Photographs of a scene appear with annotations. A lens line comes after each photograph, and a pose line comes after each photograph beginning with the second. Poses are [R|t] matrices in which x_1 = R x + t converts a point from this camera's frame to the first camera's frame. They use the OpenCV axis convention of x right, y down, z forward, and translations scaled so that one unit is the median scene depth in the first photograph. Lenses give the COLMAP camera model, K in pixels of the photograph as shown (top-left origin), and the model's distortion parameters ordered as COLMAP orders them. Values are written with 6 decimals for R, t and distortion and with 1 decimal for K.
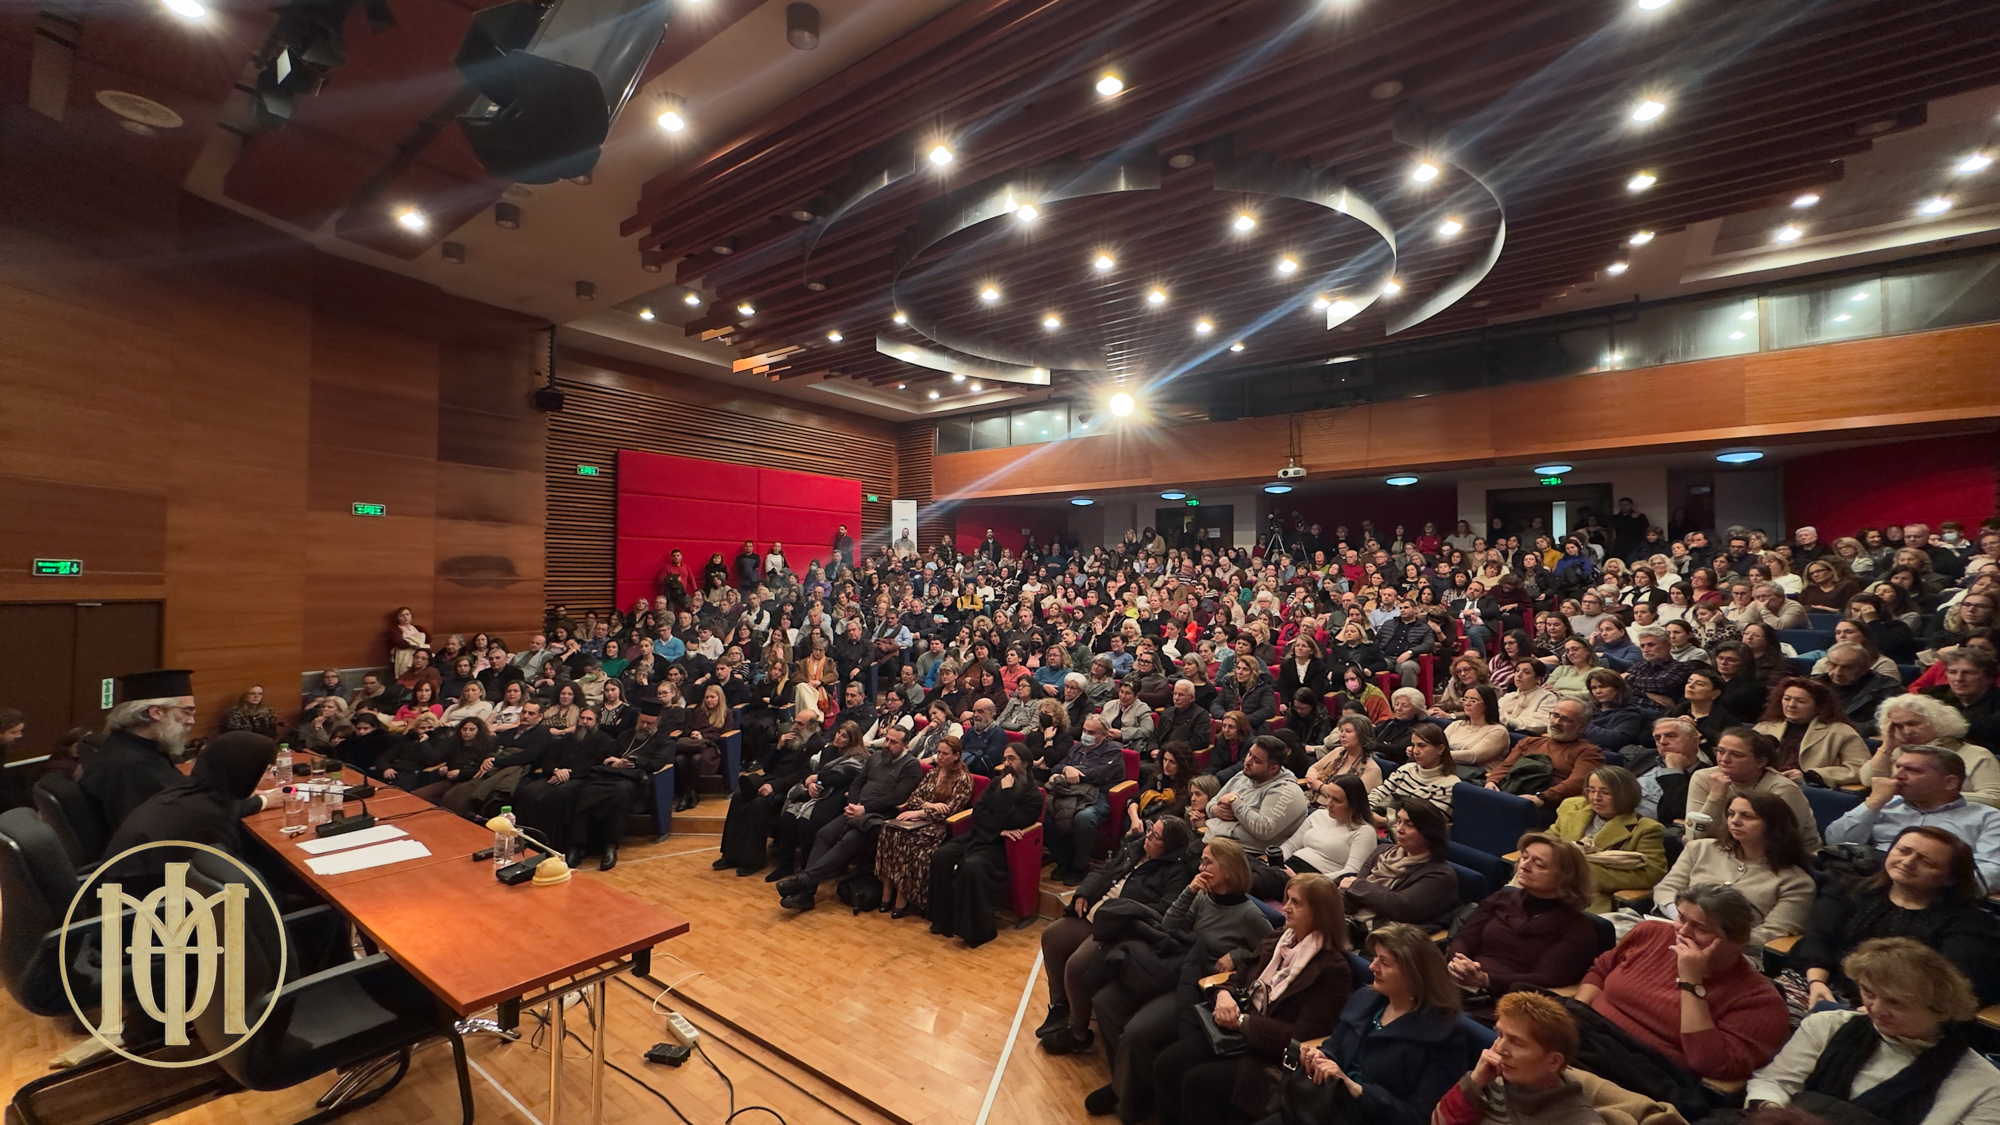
lens RADIAL K [[796.6, 0, 1000.5], [0, 796.6, 563.4], [0, 0, 1]] dist [-0.002883, 0.000647]
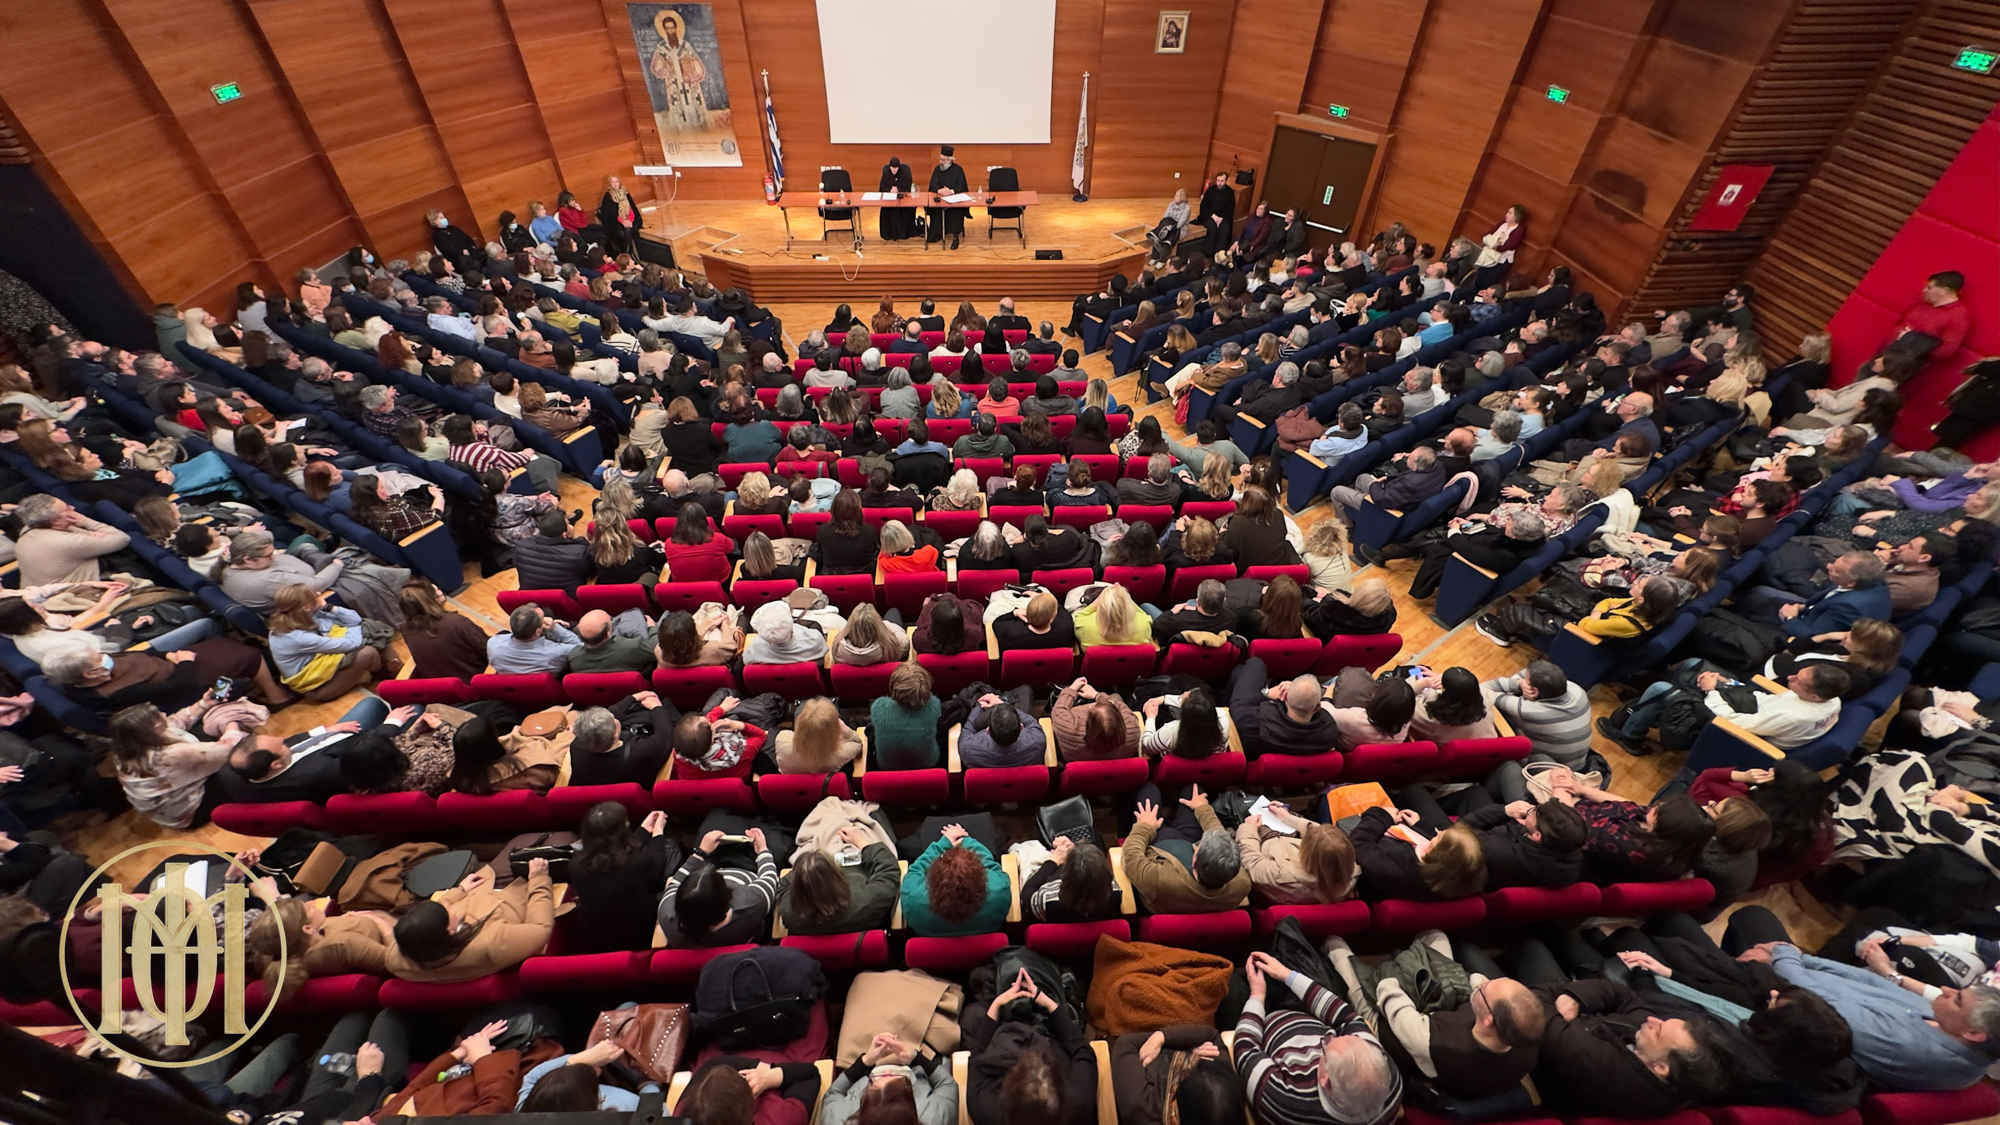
lens RADIAL K [[796.6, 0, 1000.1], [0, 796.6, 561.5], [0, 0, 1]] dist [-0.002883, 0.000647]
pose [[-0.762310, 0.429575, -0.484097, 0.548487], [0.003135, 0.750414, 0.660961, -0.337871], [0.647205, 0.502339, -0.573394, 1.653249]]
